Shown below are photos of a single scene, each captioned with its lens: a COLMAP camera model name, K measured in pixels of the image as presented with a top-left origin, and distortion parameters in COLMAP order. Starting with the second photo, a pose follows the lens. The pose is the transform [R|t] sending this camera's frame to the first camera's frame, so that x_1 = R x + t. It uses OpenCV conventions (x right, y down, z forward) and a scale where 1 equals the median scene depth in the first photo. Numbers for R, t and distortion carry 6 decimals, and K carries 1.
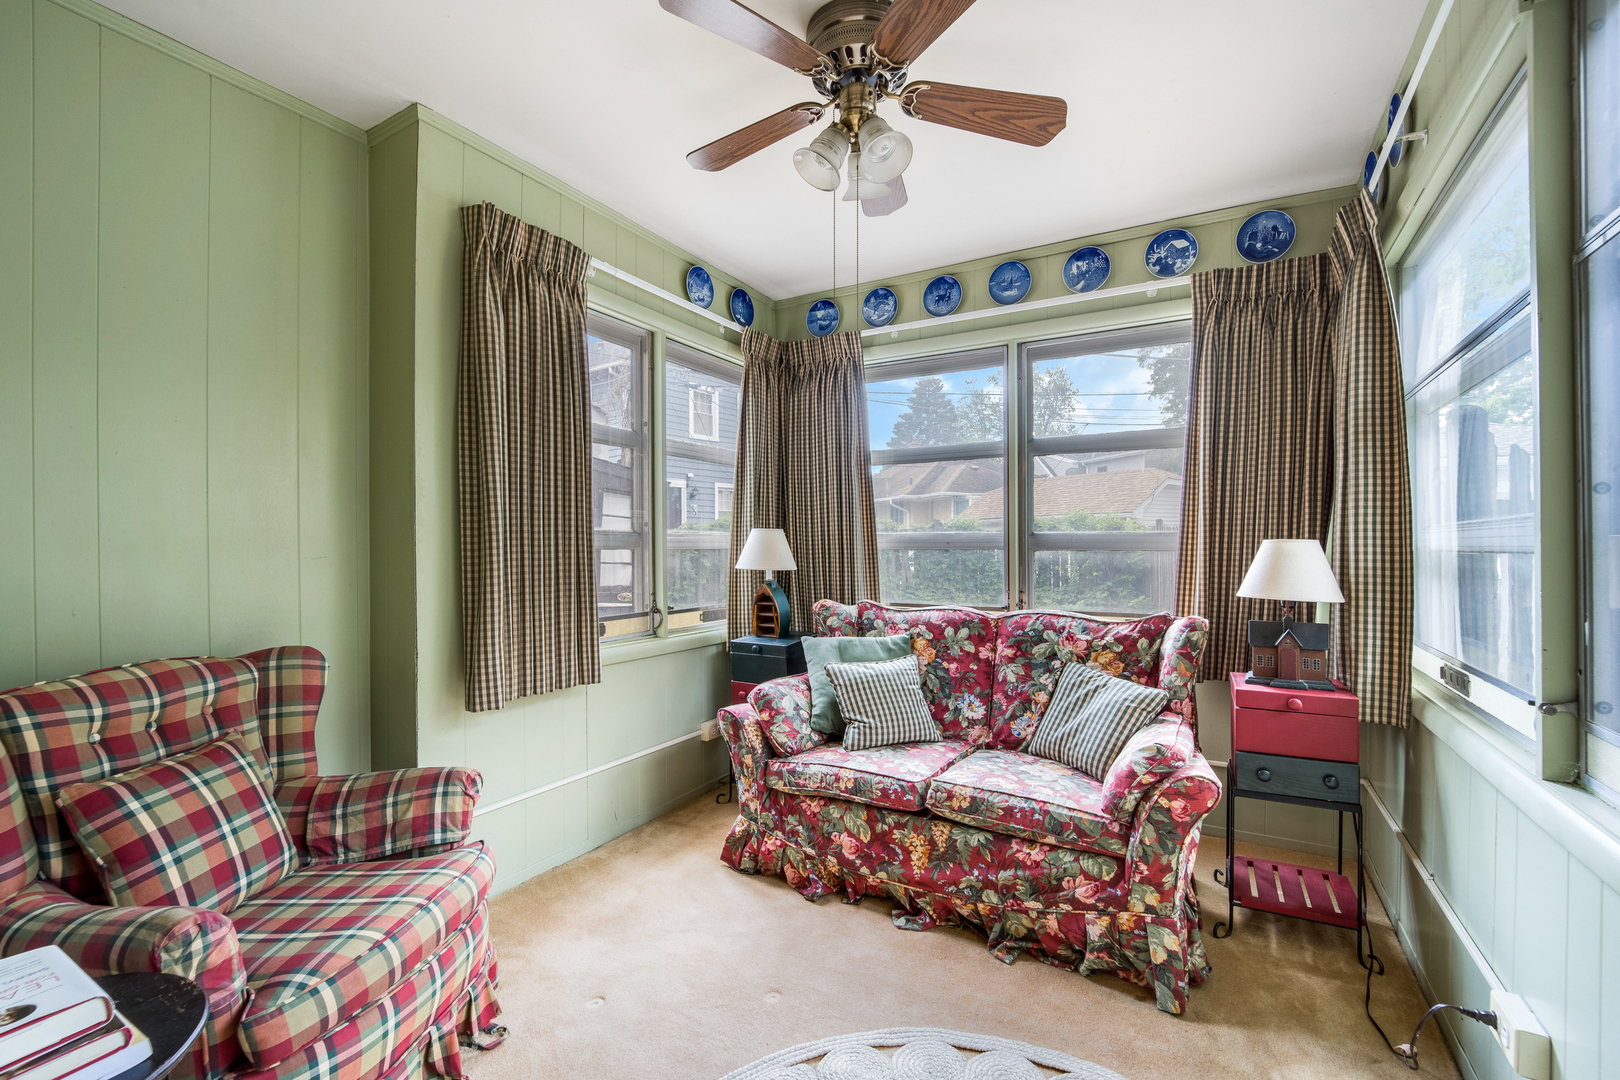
lens RADIAL K [[670.3, 0, 815.9], [0, 670.3, 549.9], [0, 0, 1]] dist [-0.024061, -0.000451]
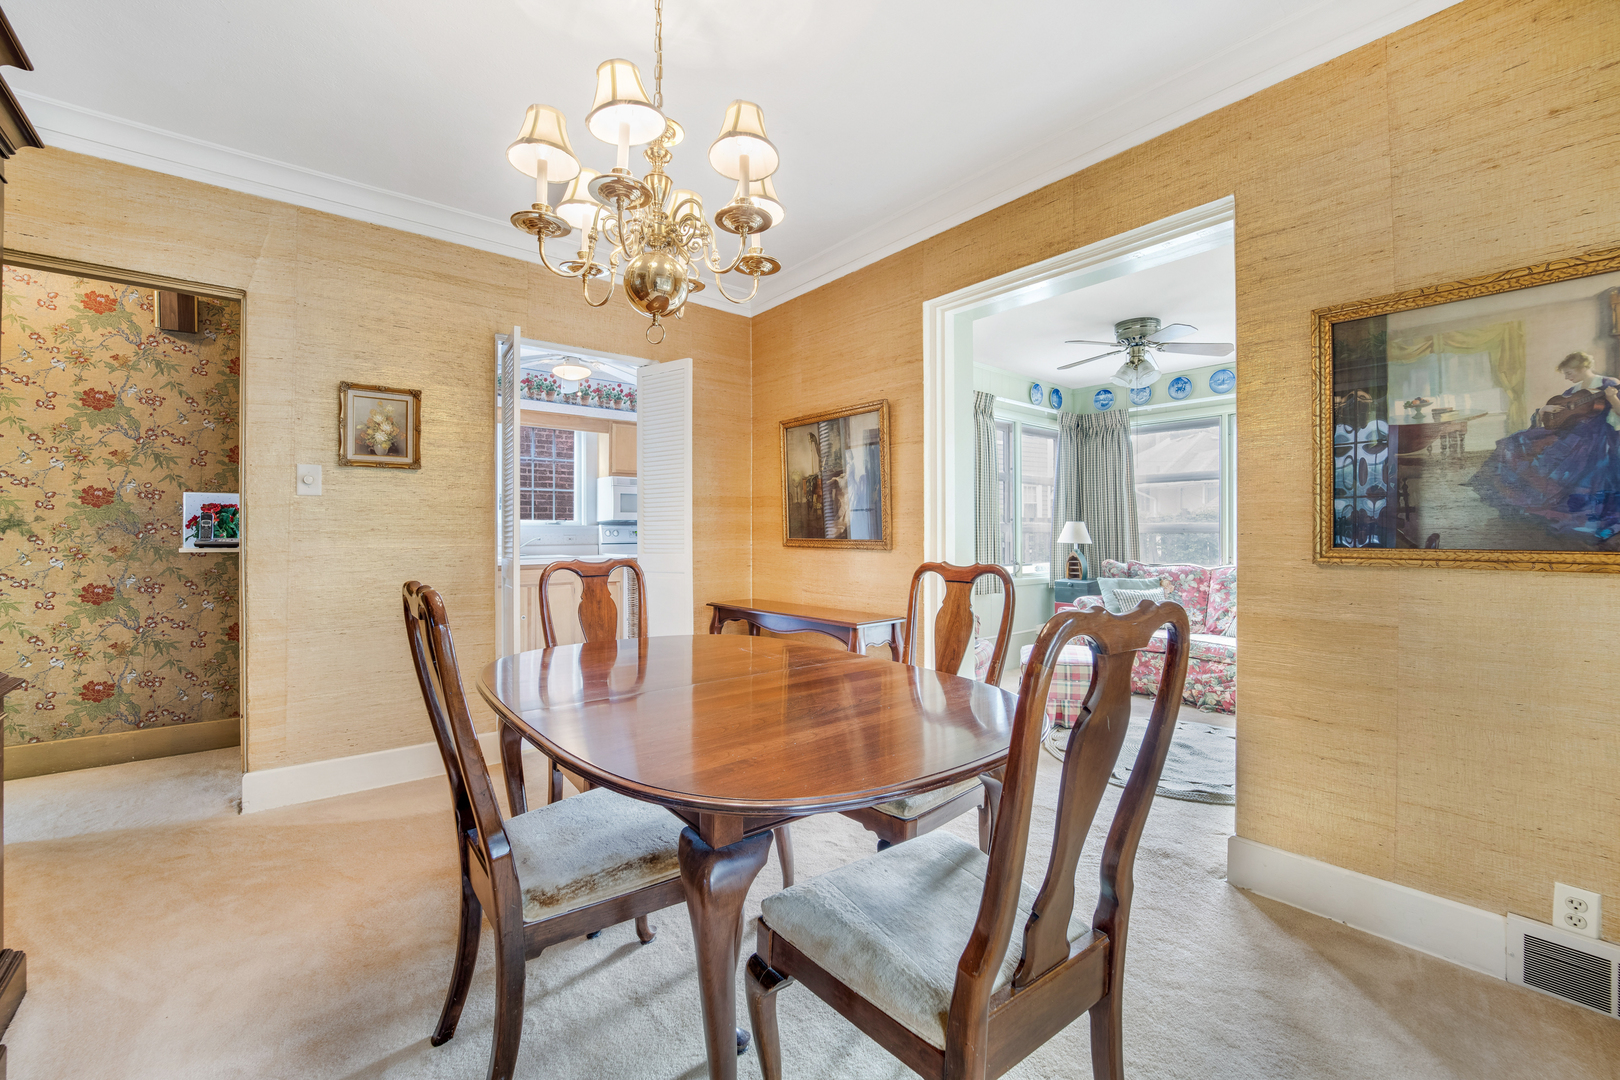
lens RADIAL K [[670.3, 0, 803.8], [0, 670.3, 538.6], [0, 0, 1]] dist [-0.024061, -0.000451]
pose [[0.940111, 0.004201, -0.340843, -0.150881], [-0.002880, 0.999986, 0.004381, 0.009893], [0.340857, -0.003137, 0.940110, -1.029847]]
